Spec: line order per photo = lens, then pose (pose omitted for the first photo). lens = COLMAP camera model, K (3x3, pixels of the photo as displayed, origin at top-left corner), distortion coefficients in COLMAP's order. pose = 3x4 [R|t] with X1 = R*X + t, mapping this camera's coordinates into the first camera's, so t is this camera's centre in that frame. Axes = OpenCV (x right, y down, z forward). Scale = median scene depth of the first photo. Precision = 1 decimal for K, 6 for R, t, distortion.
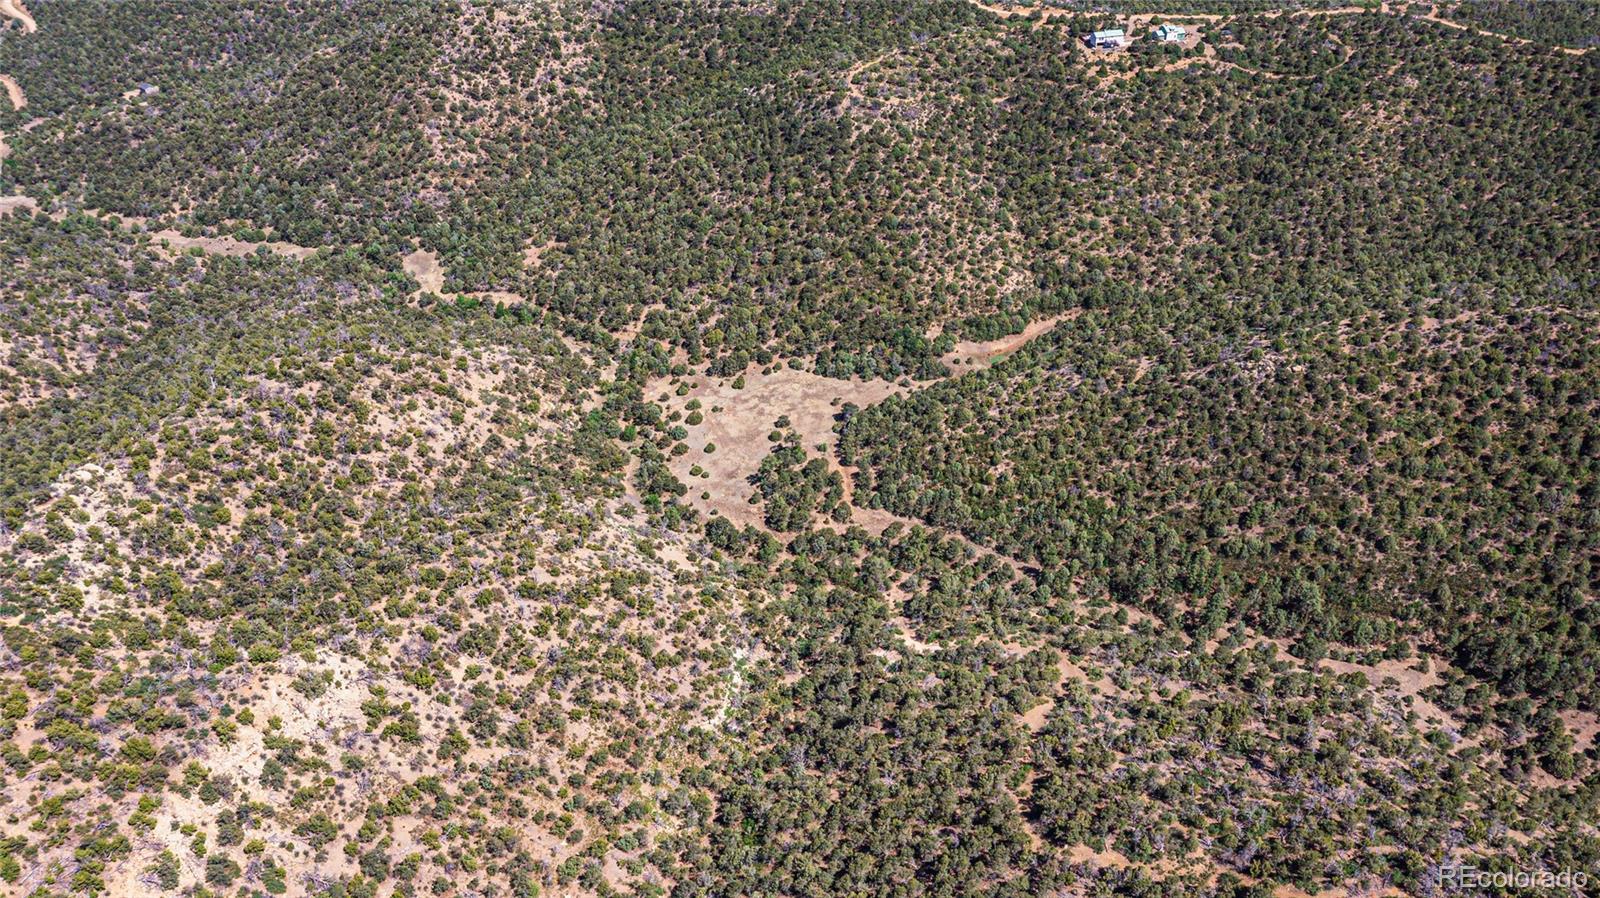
lens RADIAL K [[1260.4, 0, 803.3], [0, 1260.4, 447.8], [0, 0, 1]] dist [-0.013835, 0.014637]
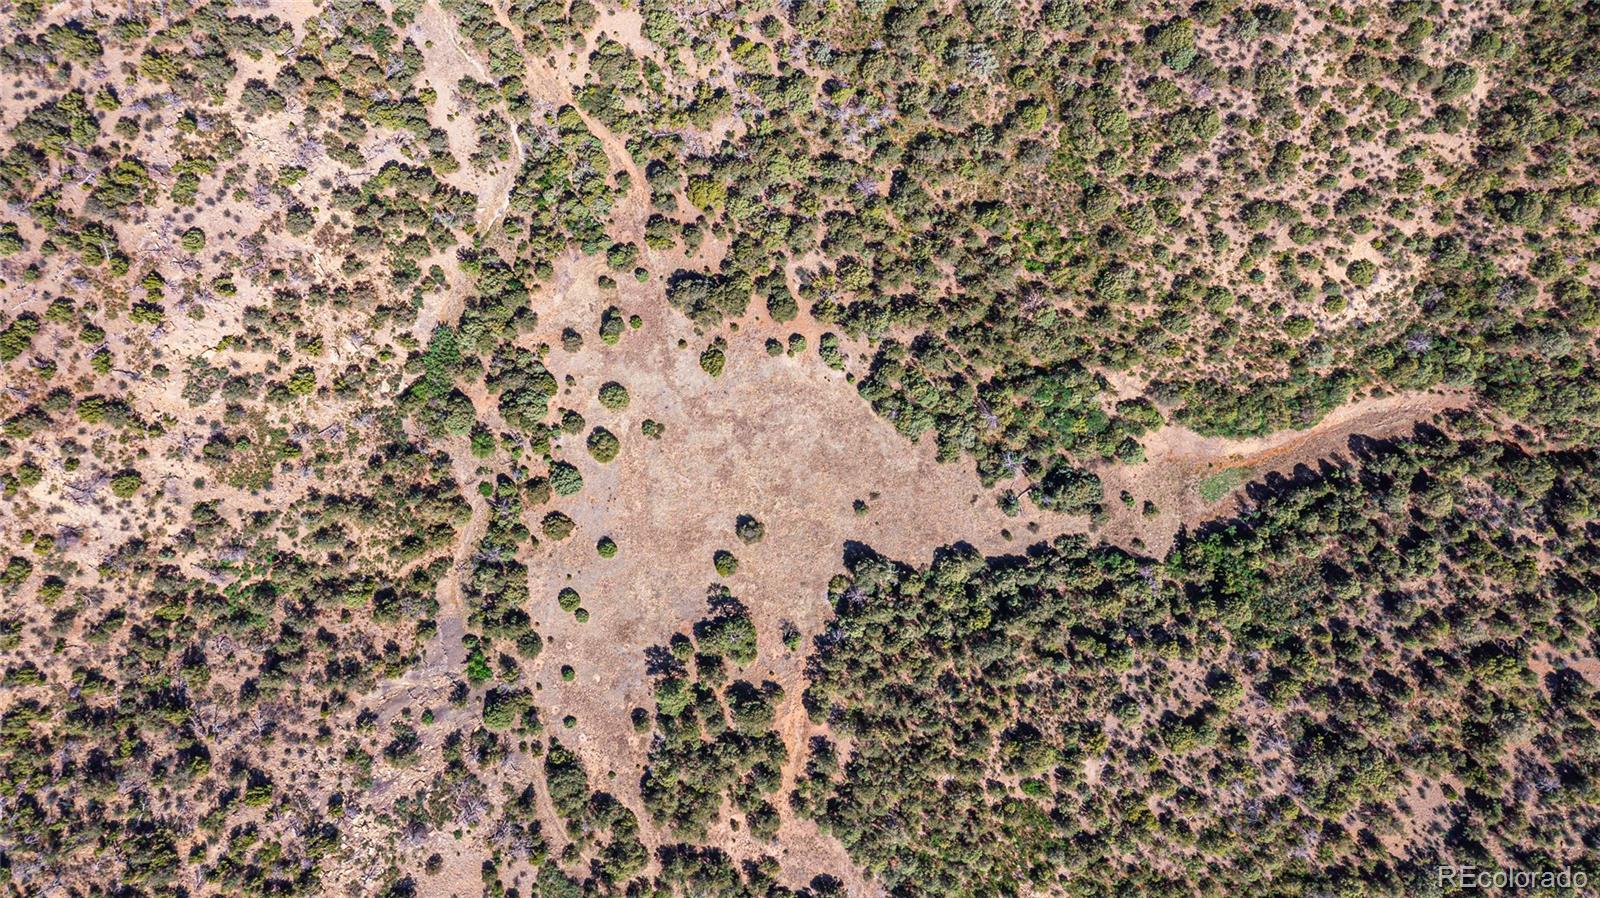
lens RADIAL K [[1260.4, 0, 796.6], [0, 1260.4, 448.0], [0, 0, 1]] dist [-0.013835, 0.014637]
pose [[0.950943, 0.309216, -0.009612, -0.003019], [-0.166174, 0.536758, 0.827210, -0.482021], [0.260946, -0.785033, 0.561810, 0.726991]]
